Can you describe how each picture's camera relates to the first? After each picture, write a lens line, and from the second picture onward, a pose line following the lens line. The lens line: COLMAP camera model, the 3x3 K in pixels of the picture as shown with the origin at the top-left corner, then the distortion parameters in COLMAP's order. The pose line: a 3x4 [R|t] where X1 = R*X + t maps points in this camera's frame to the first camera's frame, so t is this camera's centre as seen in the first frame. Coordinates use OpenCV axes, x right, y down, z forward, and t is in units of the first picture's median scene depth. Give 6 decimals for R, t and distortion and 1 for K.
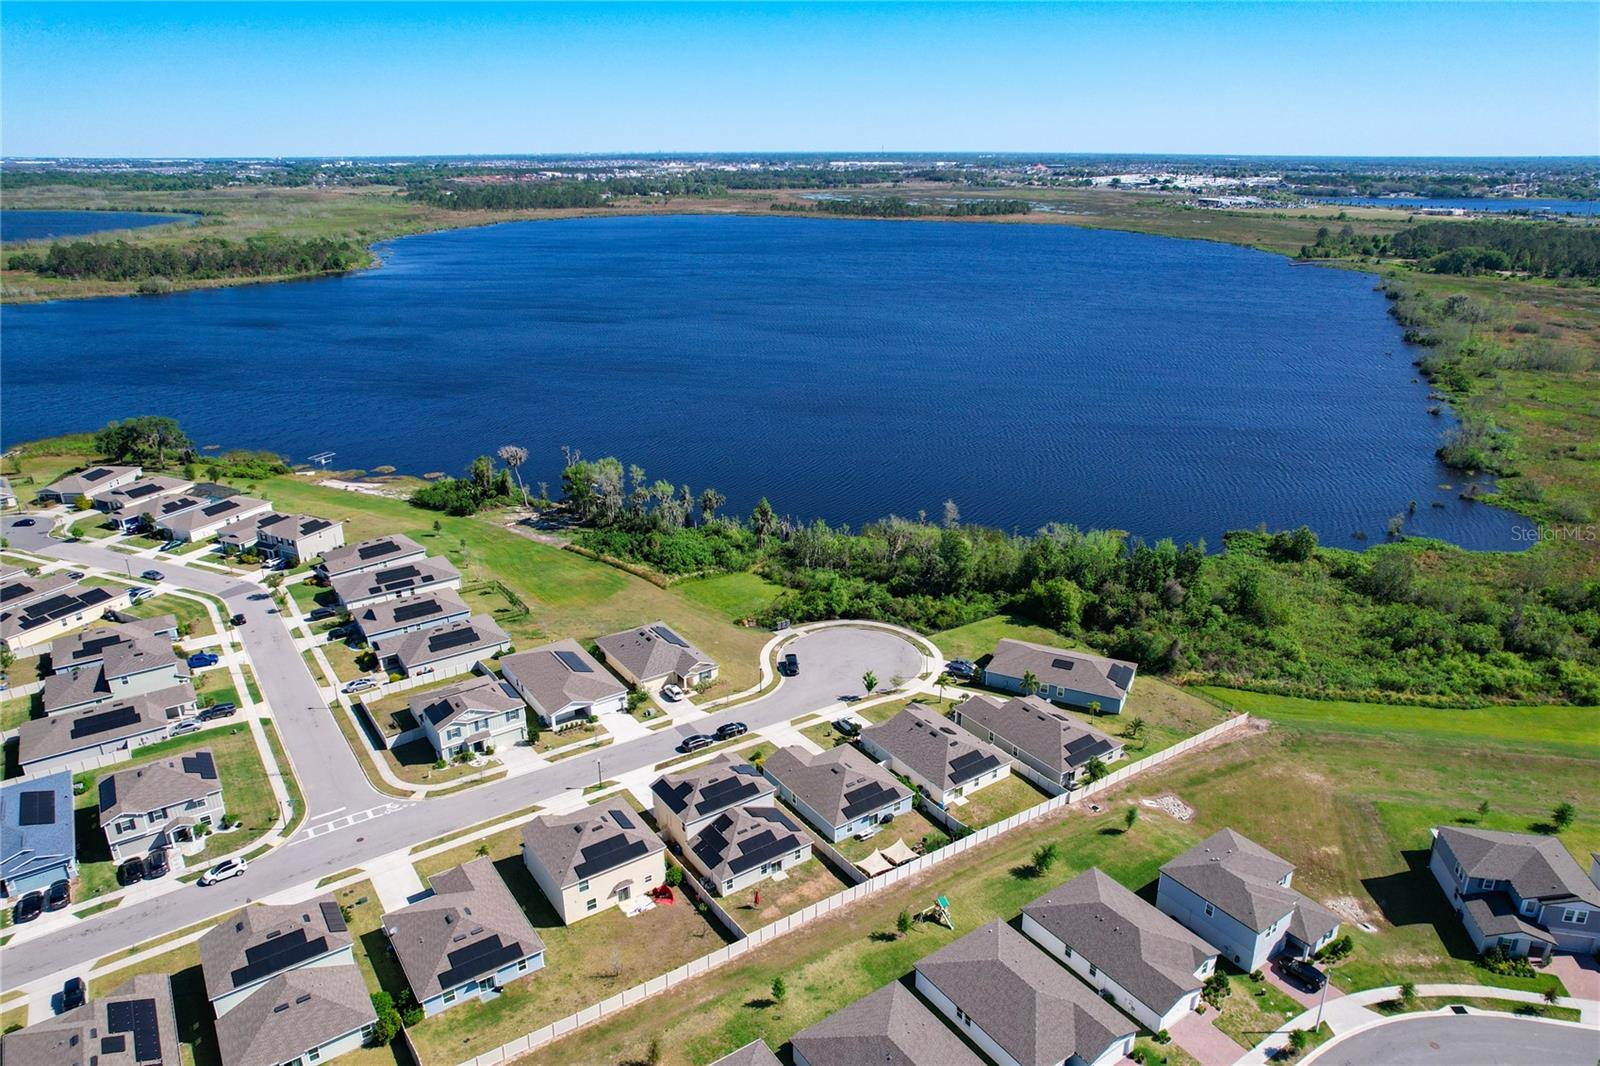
lens RADIAL K [[1047.5, 0, 815.6], [0, 1047.5, 507.0], [0, 0, 1]] dist [-0.070881, 0.064842]
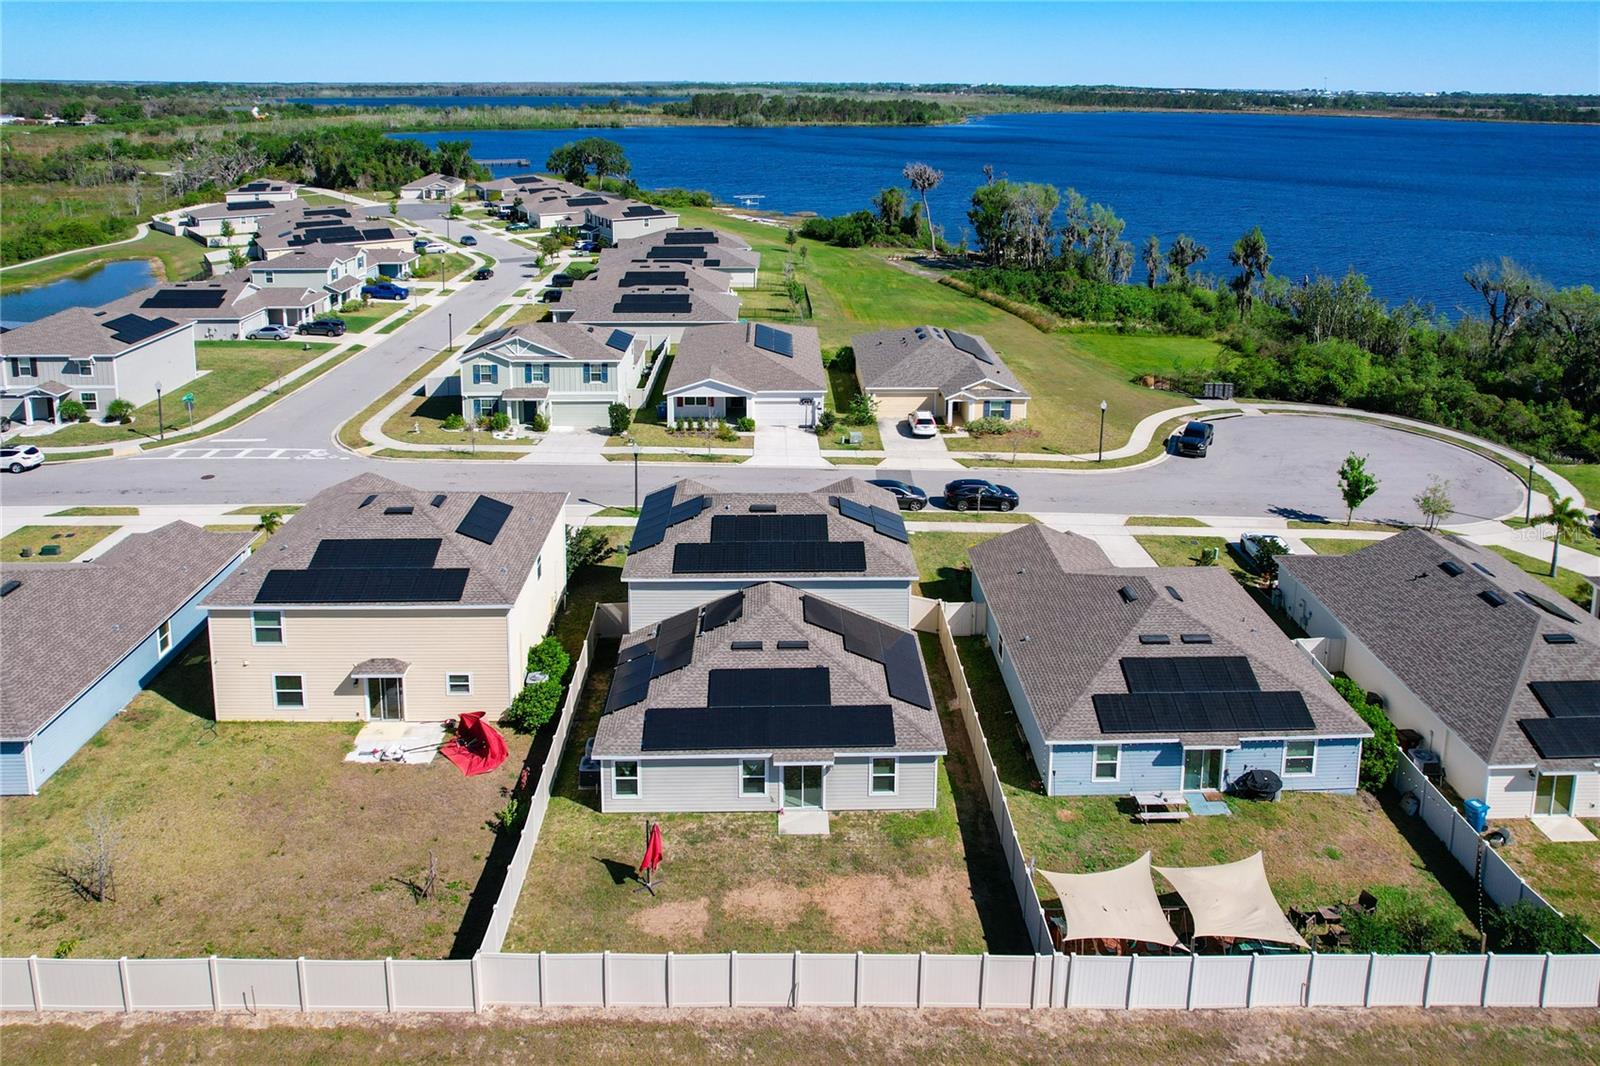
lens RADIAL K [[1080.8, 0, 815.6], [0, 1080.8, 272.5], [0, 0, 1]] dist [-0.038667, 0.009583]
pose [[0.837807, 0.097884, -0.537120, 0.080428], [-0.182578, 0.977388, -0.106670, 0.148874], [0.514533, 0.187435, 0.836734, 0.457869]]
